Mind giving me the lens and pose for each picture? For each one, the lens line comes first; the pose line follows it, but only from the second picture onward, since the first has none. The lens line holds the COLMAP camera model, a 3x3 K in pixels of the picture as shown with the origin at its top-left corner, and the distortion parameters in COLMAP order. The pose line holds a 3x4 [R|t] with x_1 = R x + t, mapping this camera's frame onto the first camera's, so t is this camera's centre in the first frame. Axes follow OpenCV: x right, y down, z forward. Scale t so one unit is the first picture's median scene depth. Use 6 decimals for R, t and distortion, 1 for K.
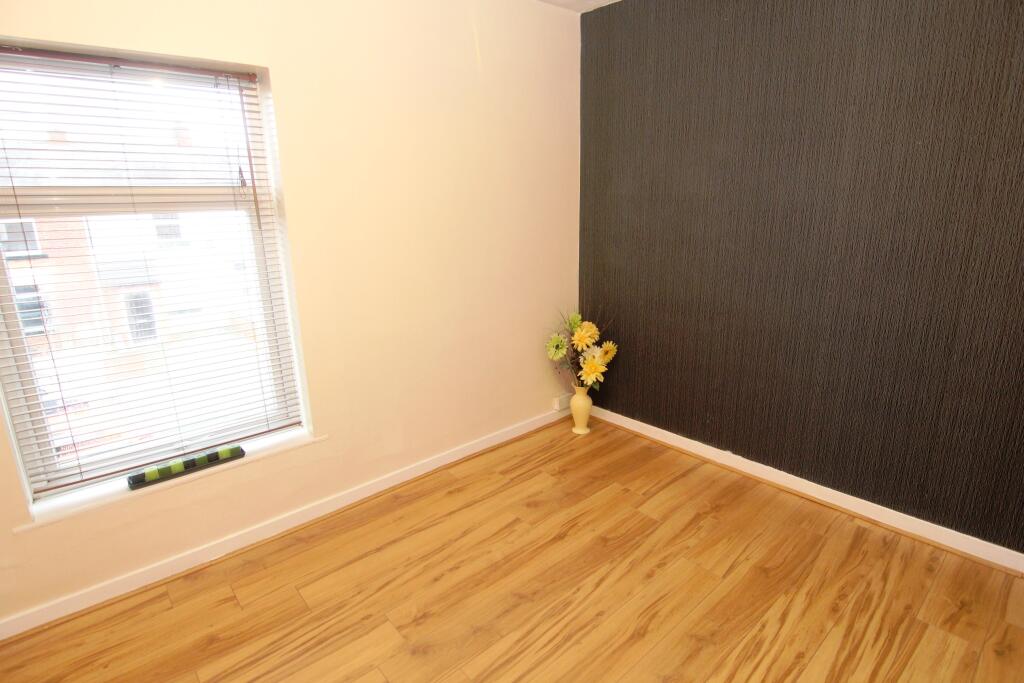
lens RADIAL K [[528.2, 0, 512.5], [0, 528.2, 334.3], [0, 0, 1]] dist [-0.003587, -0.012413]
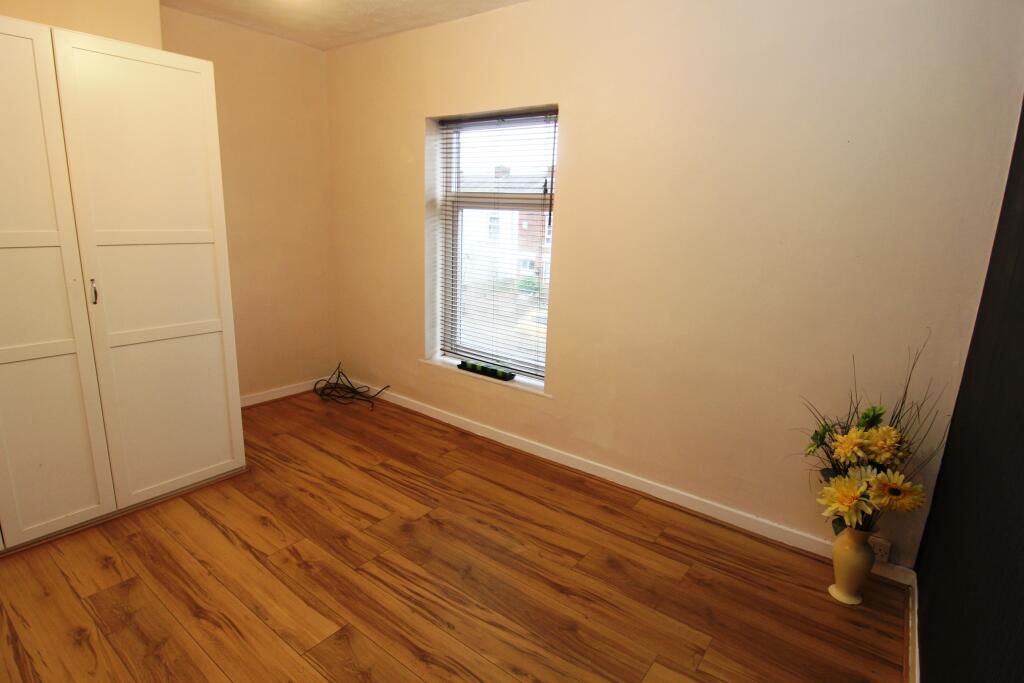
lens RADIAL K [[528.2, 0, 512.5], [0, 528.2, 334.3], [0, 0, 1]] dist [-0.003587, -0.012413]
pose [[0.203367, 0.249914, -0.946670, 0.863222], [-0.279781, 0.941393, 0.188418, -0.170818], [0.938277, 0.226542, 0.261369, 0.644638]]
